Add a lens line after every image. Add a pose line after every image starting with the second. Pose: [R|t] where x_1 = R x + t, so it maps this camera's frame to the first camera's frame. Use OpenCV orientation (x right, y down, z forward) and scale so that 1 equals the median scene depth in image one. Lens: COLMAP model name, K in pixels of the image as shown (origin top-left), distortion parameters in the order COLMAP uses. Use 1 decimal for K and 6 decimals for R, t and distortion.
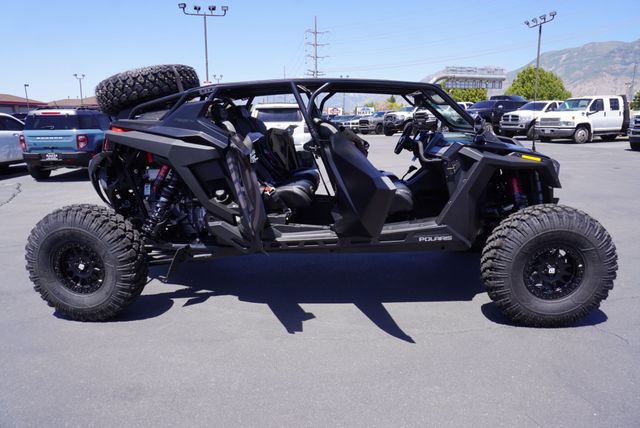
lens RADIAL K [[430.7, 0, 321.9], [0, 430.7, 210.0], [0, 0, 1]] dist [-0.020846, 0.032010]
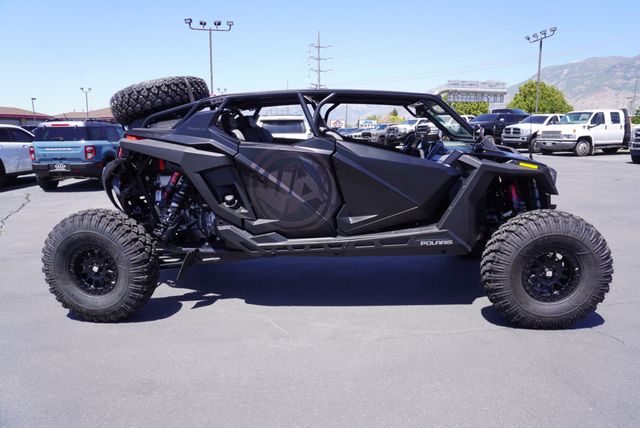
lens RADIAL K [[430.7, 0, 320.9], [0, 430.7, 210.4], [0, 0, 1]] dist [-0.020846, 0.032010]
pose [[0.999964, 0.003588, -0.007753, -0.005191], [-0.003809, 0.999584, -0.028582, 0.013960], [0.007647, 0.028611, 0.999561, -0.029664]]
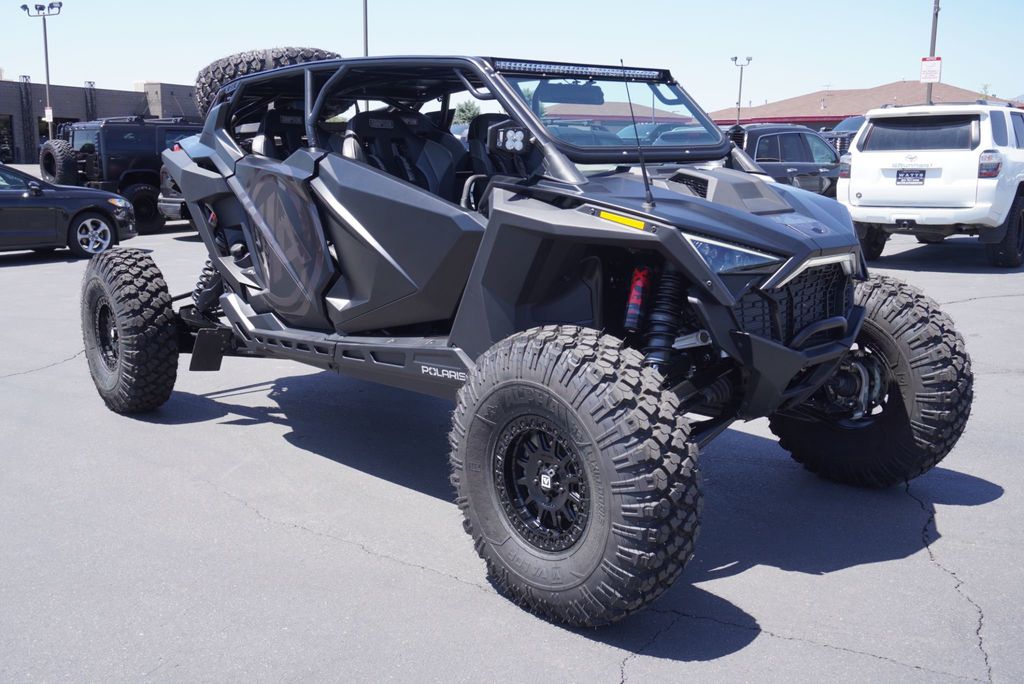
lens RADIAL K [[980.9, 0, 510.4], [0, 980.9, 339.0], [0, 0, 1]] dist [0.036721, 0.000000]
pose [[0.715584, 0.135419, -0.685275, 0.791997], [-0.148069, 0.988141, 0.040651, -0.022001], [0.682653, 0.072379, 0.727149, 0.177480]]
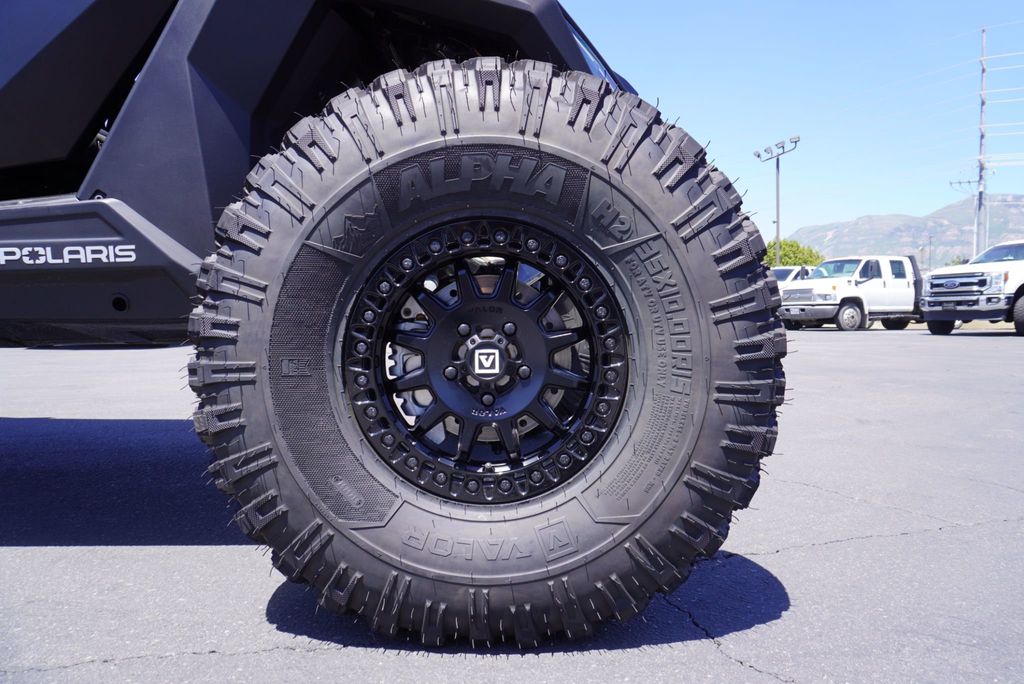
lens RADIAL K [[689.1, 0, 510.9], [0, 689.1, 338.0], [0, 0, 1]] dist [-0.020846, 0.032010]
pose [[0.998102, 0.015116, 0.059701, 0.360470], [-0.004010, 0.983304, -0.181929, 0.131027], [-0.061454, 0.181344, 0.981498, 0.455651]]
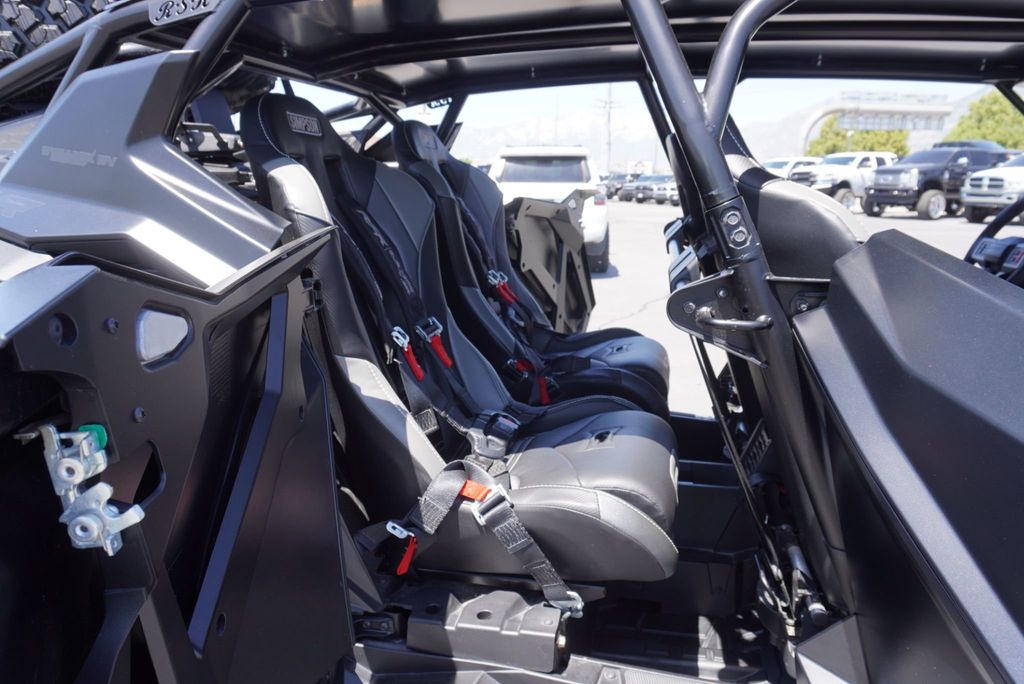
lens RADIAL K [[689.1, 0, 522.9], [0, 689.1, 337.7], [0, 0, 1]] dist [-0.020846, 0.032010]
pose [[0.991558, 0.042027, -0.122666, -0.048987], [-0.039986, 0.999019, 0.019050, -0.100112], [0.123346, -0.013985, 0.992265, 0.507827]]
